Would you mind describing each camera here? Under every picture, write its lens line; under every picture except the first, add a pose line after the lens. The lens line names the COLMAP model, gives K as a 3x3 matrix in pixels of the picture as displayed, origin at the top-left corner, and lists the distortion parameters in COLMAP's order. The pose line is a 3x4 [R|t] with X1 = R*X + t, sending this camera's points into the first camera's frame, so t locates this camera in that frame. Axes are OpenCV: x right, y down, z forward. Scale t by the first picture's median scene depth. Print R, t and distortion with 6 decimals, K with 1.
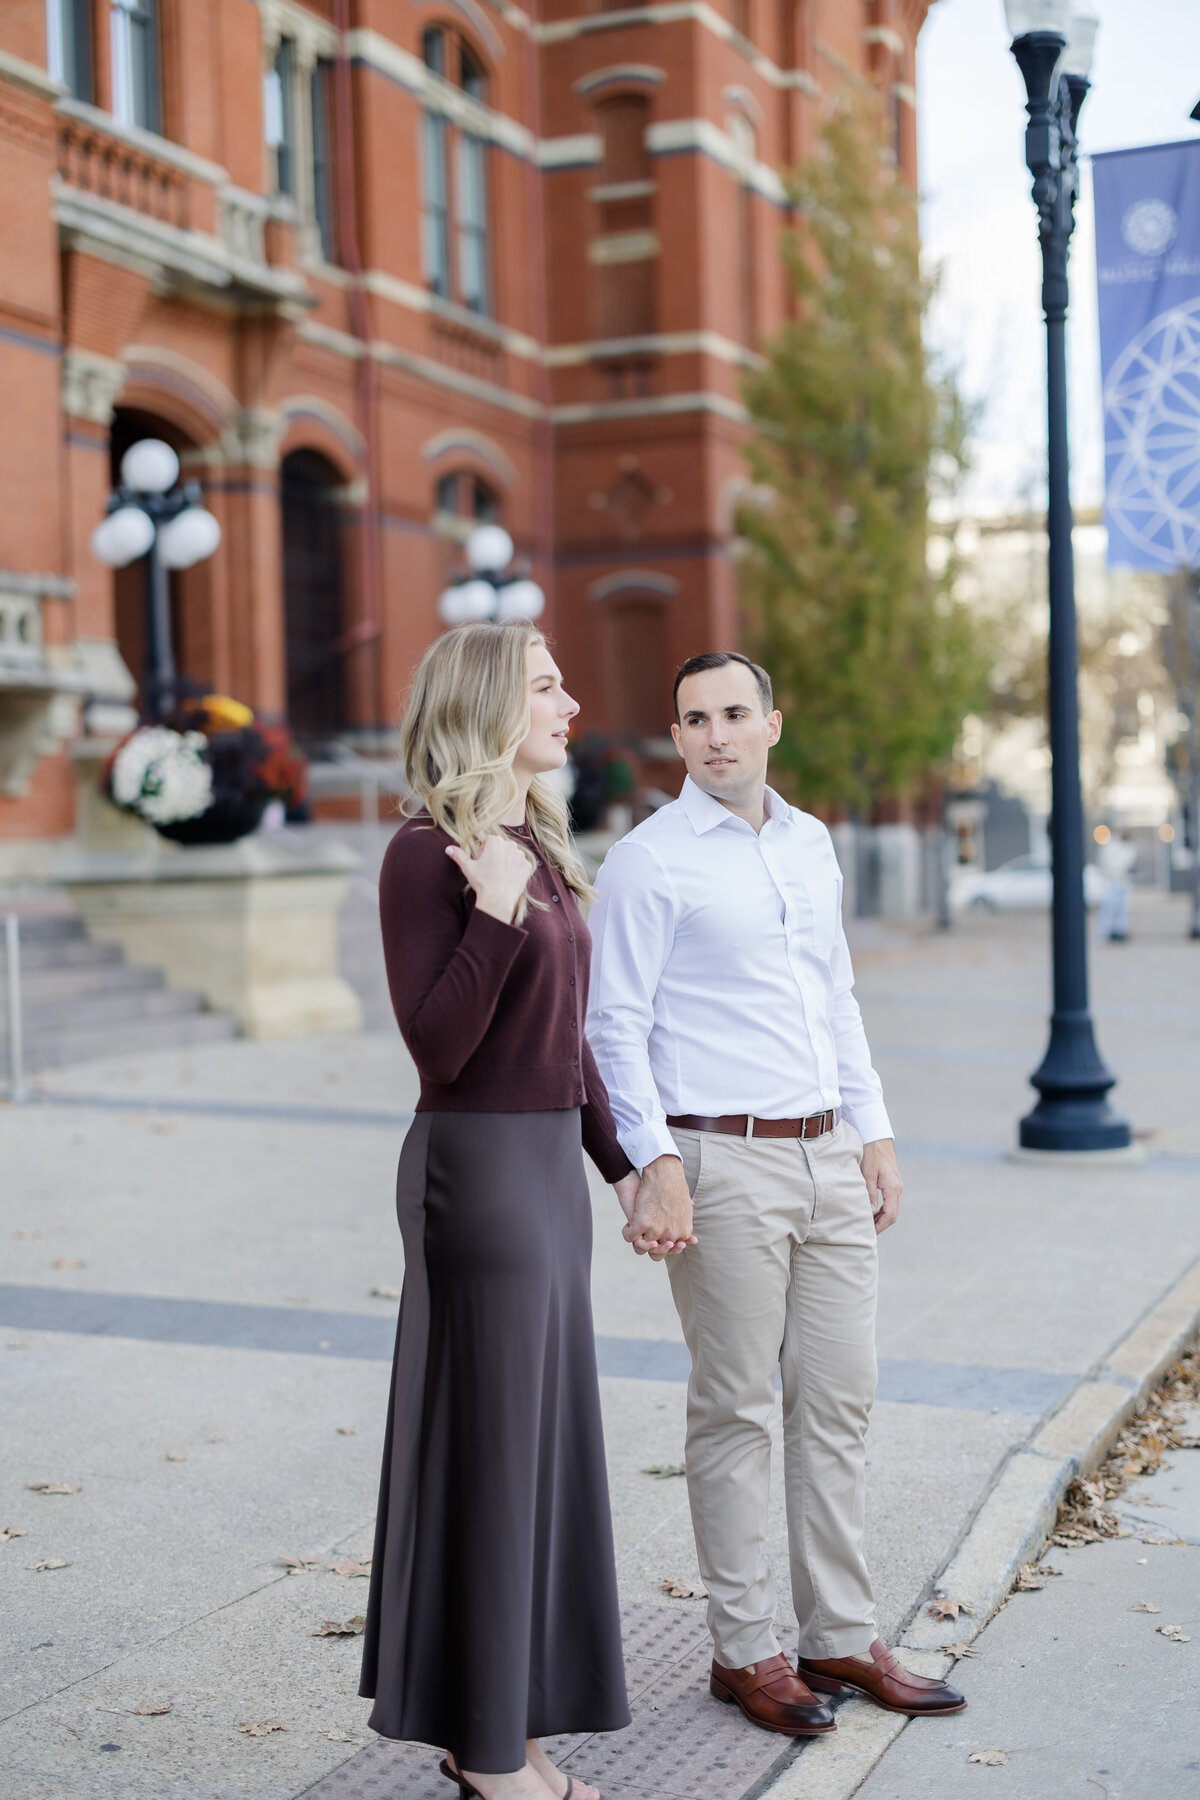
lens RADIAL K [[2524.2, 0, 600.2], [0, 2524.2, 863.0], [0, 0, 1]] dist [0.023267, 0.039780]
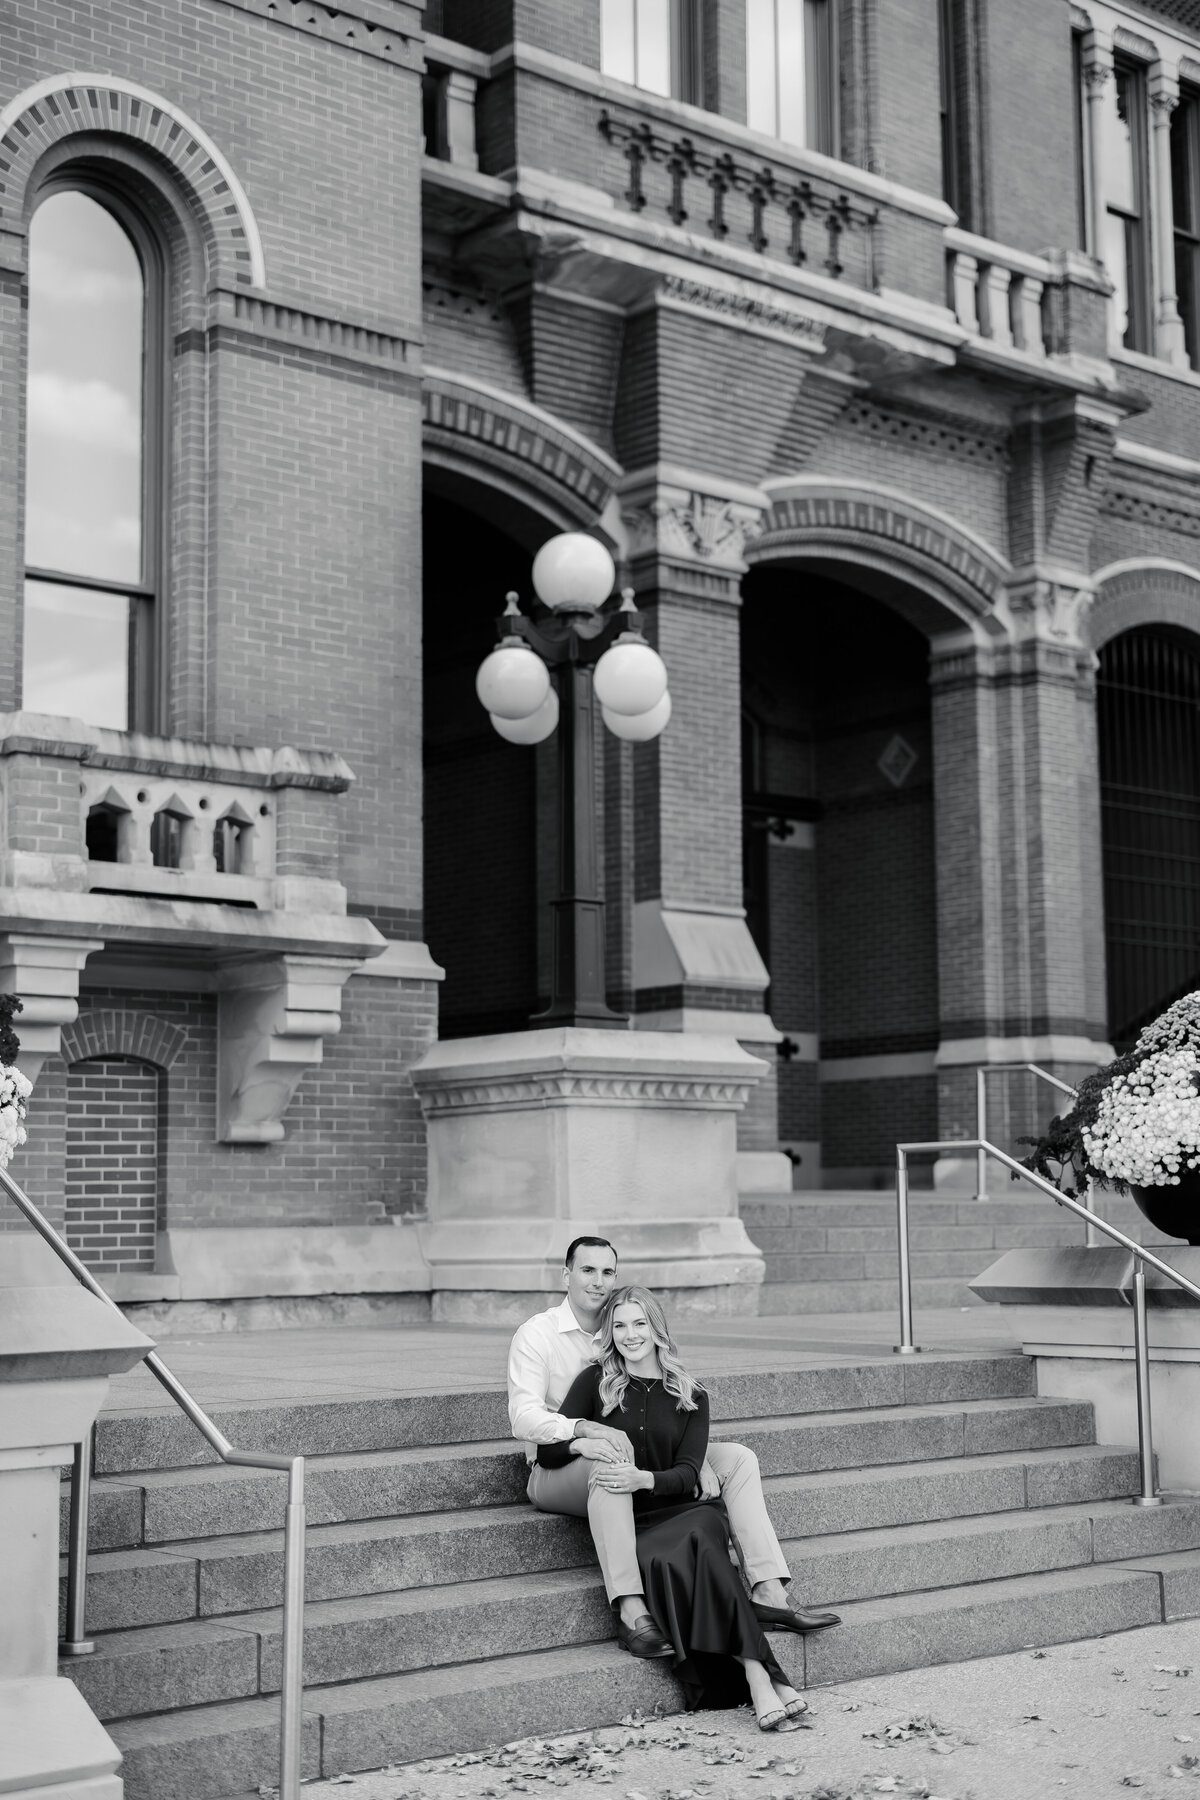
lens RADIAL K [[2562.2, 0, 610.1], [0, 2562.2, 906.8], [0, 0, 1]] dist [0.013732, 0.039526]
pose [[0.888727, -0.039136, -0.456763, 0.062420], [-0.016127, 0.993064, -0.116466, -0.008457], [0.458153, 0.110872, 0.881932, 0.332460]]
